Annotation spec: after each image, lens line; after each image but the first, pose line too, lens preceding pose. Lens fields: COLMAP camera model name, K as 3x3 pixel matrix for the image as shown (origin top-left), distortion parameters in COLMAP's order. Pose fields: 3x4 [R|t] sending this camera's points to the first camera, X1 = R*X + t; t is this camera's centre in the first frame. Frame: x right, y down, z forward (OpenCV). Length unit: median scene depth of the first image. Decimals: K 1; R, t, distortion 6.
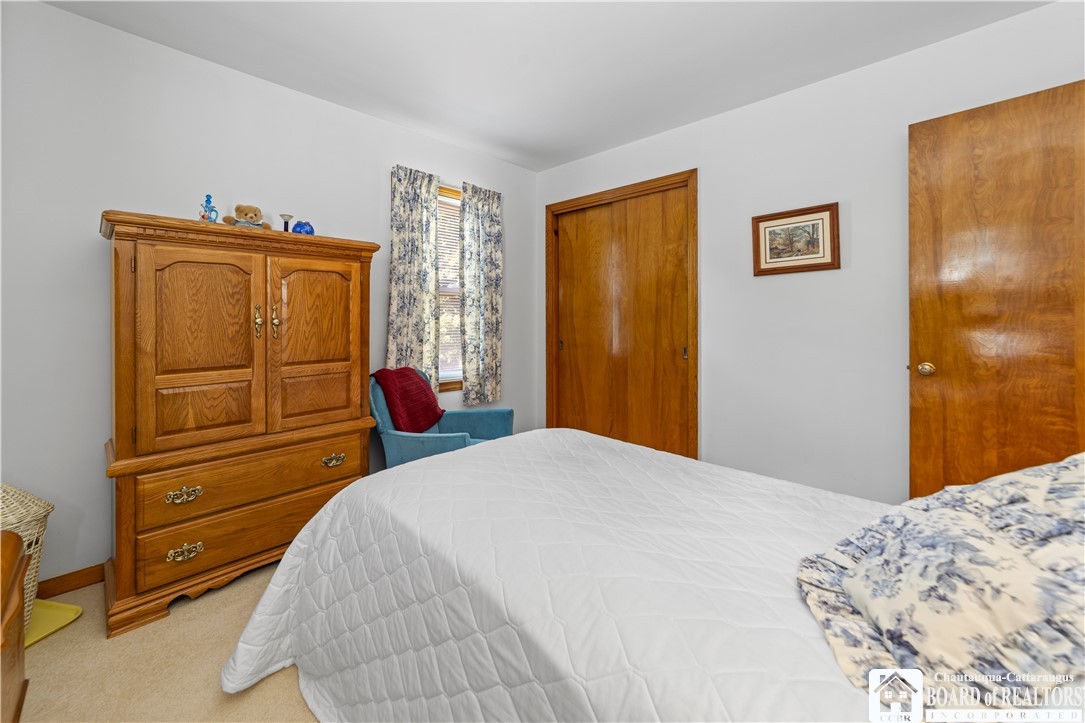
lens RADIAL K [[430.4, 0, 545.5], [0, 430.4, 325.9], [0, 0, 1]] dist [0.000604, 0.000275]
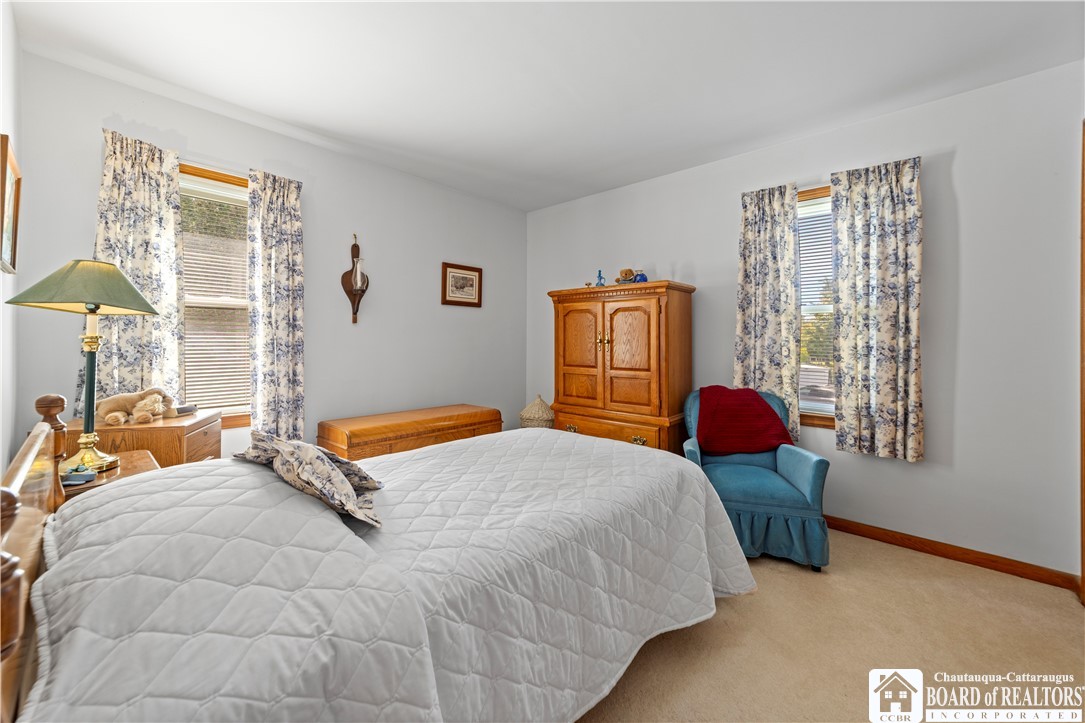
lens RADIAL K [[421.6, 0, 530.5], [0, 421.6, 345.2], [0, 0, 1]] dist [-0.018388, 0.008467]
pose [[0.020502, 0.016415, -0.999655, 0.616626], [-0.022497, 0.999620, 0.015953, -0.009864], [0.999537, 0.022162, 0.020863, 0.435503]]
